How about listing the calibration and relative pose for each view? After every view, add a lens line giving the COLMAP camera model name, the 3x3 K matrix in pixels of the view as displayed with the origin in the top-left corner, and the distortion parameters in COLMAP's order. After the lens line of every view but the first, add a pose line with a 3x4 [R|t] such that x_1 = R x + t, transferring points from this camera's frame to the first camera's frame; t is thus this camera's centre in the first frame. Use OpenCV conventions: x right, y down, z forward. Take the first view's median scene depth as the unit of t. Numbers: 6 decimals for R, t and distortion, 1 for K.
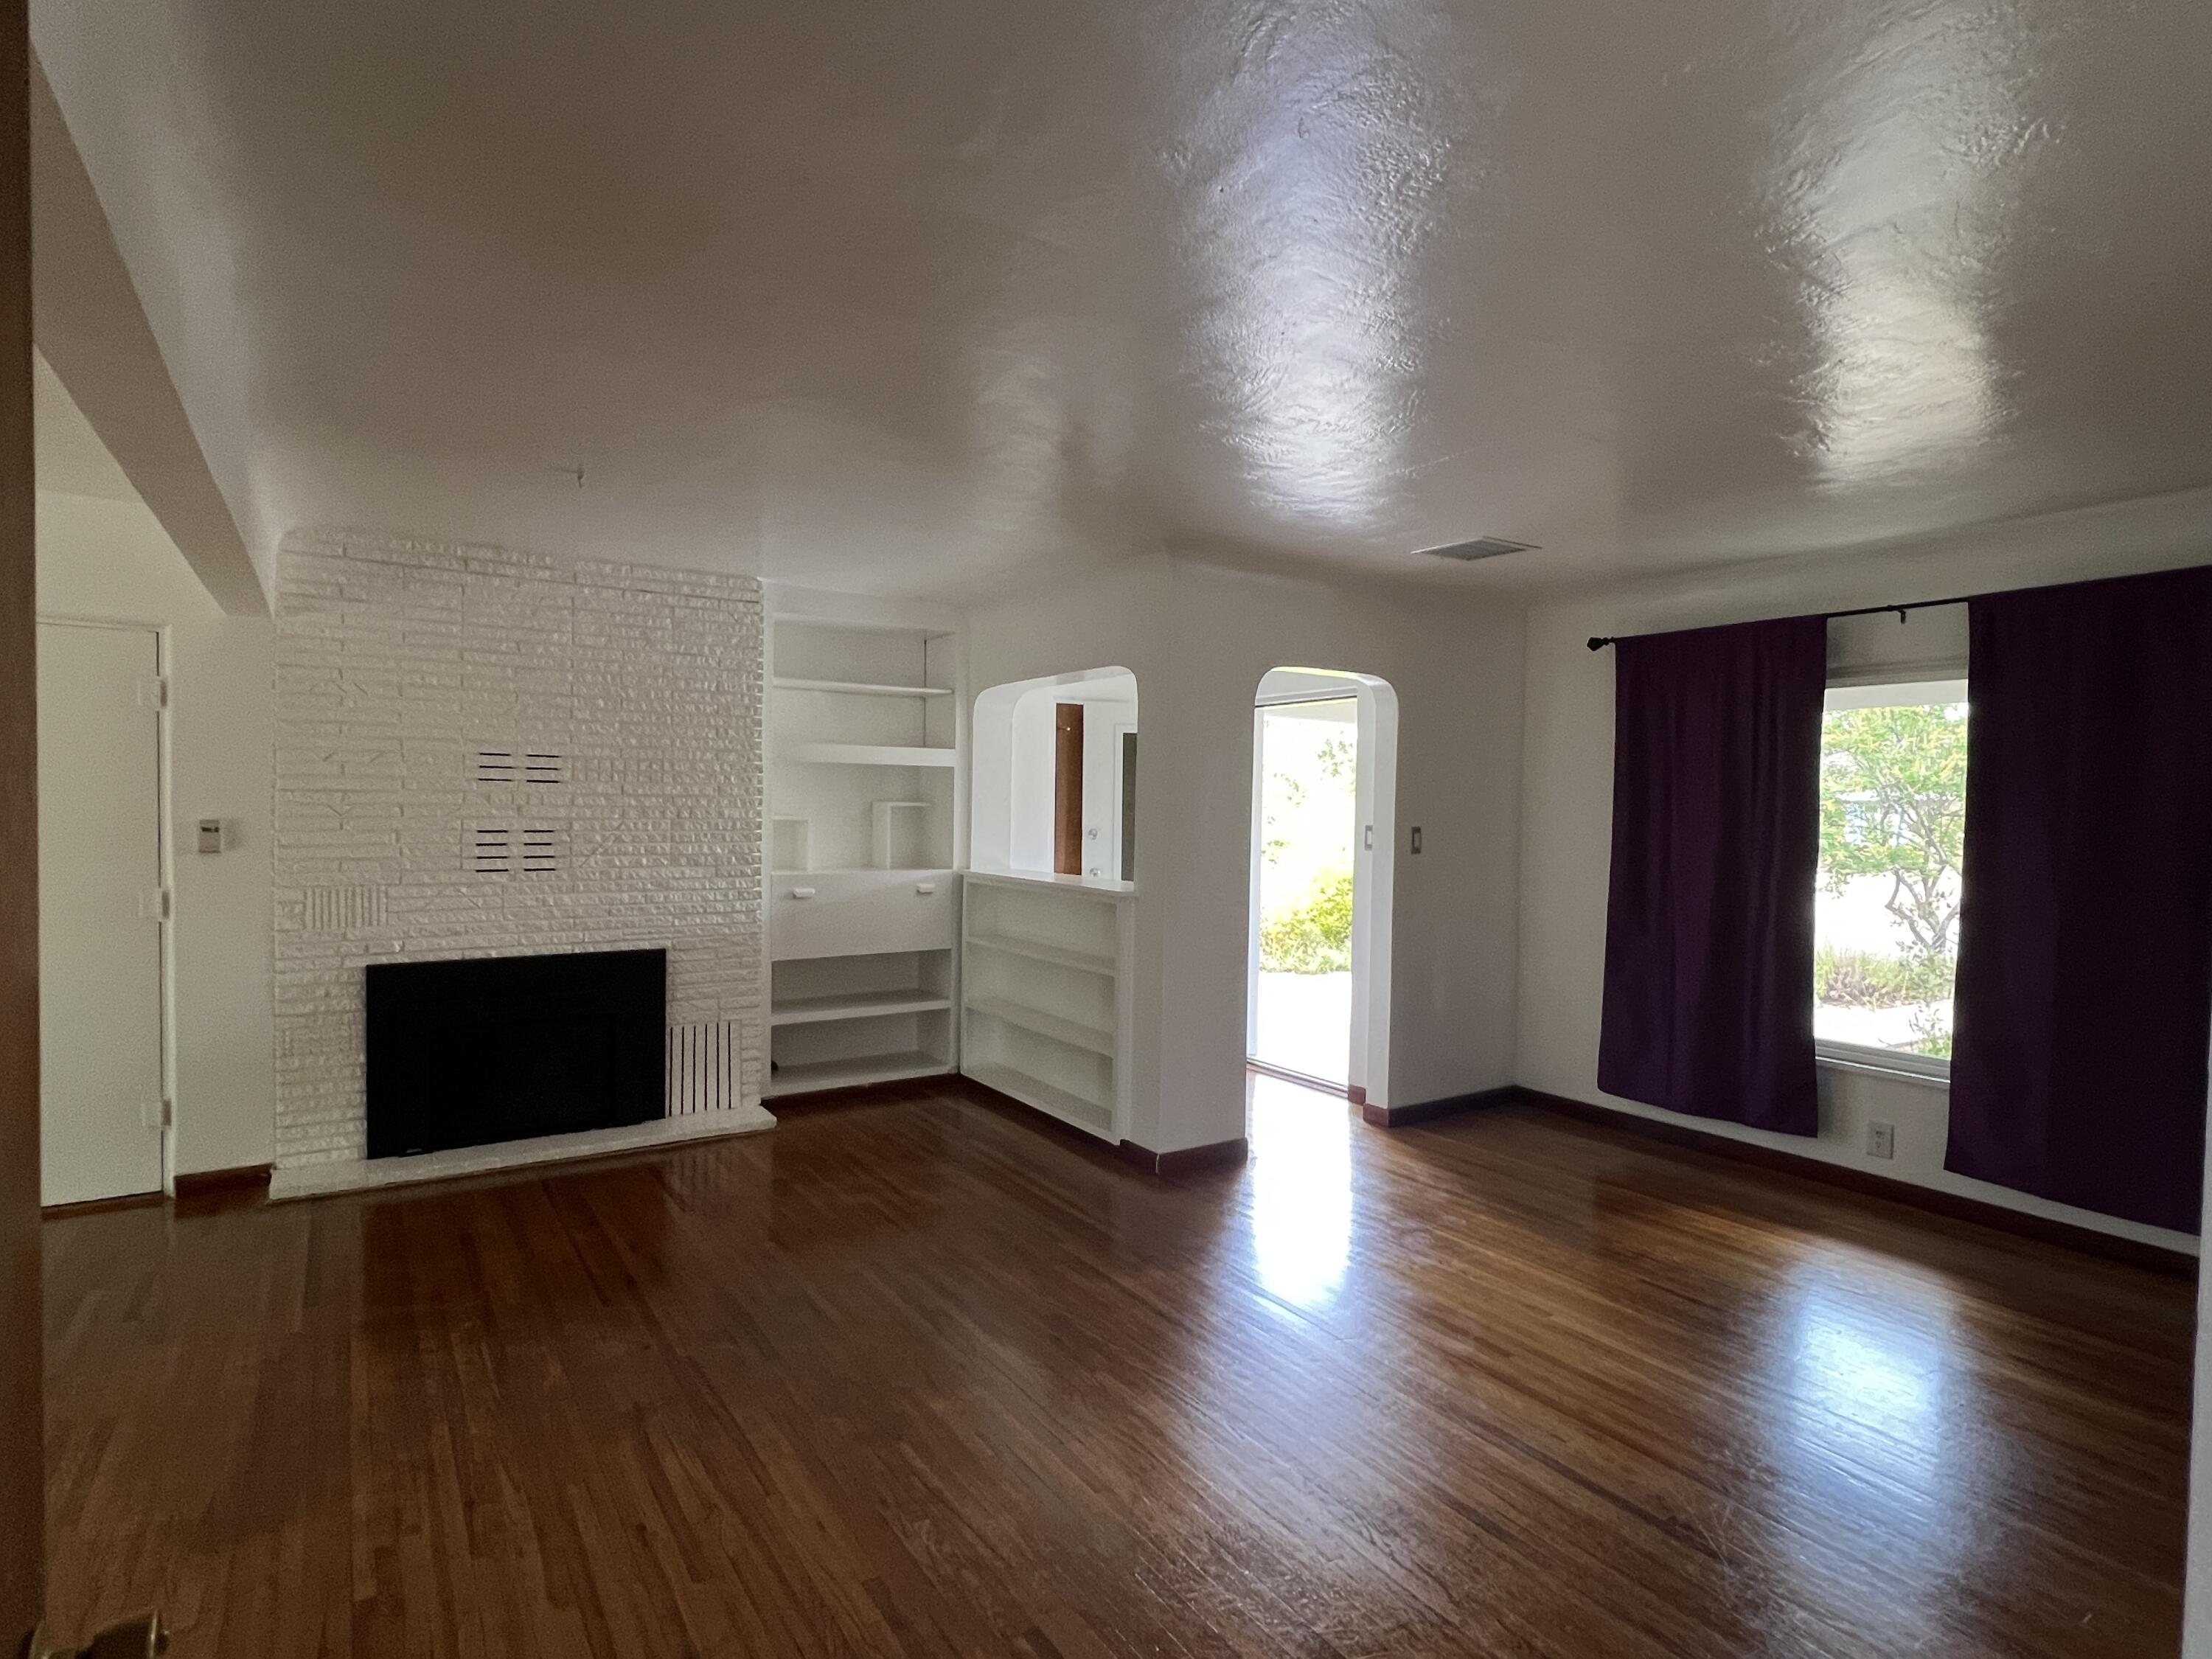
lens RADIAL K [[1137.5, 0, 1095.9], [0, 1137.5, 841.6], [0, 0, 1]] dist [-0.005495, 0.001697]
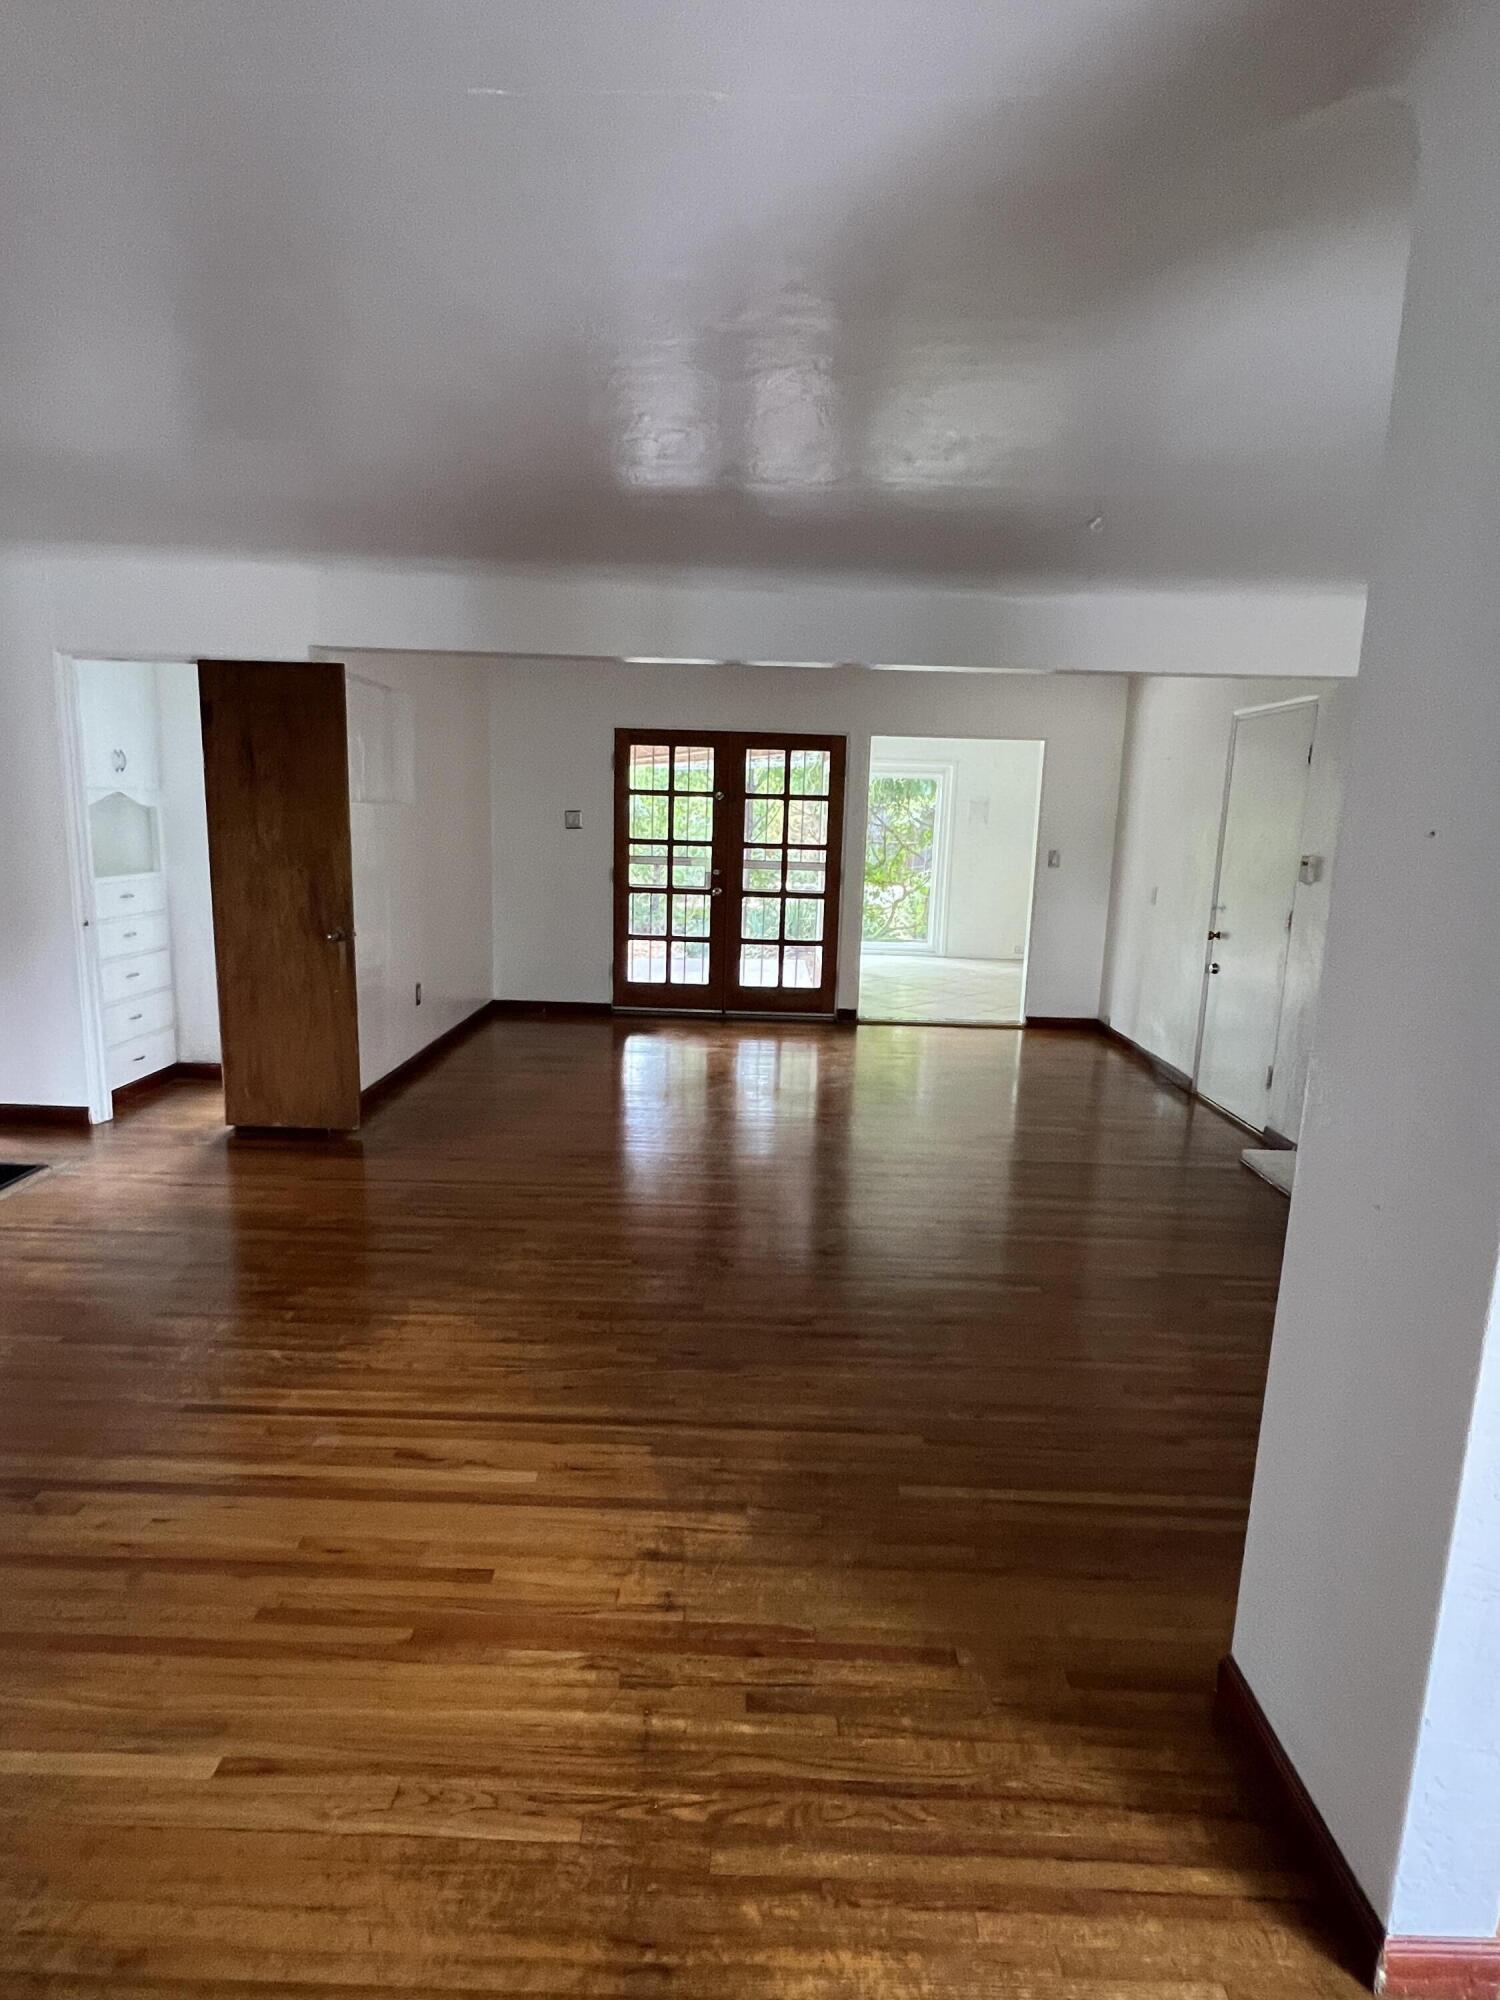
lens RADIAL K [[1028.4, 0, 750.0], [0, 1028.4, 1000.0], [0, 0, 1]] dist [-0.005495, 0.001697]
pose [[-0.556728, 0.111870, -0.823128, 0.577928], [-0.064382, 0.982099, 0.177021, -0.027746], [0.828196, 0.151547, -0.539559, 1.323703]]
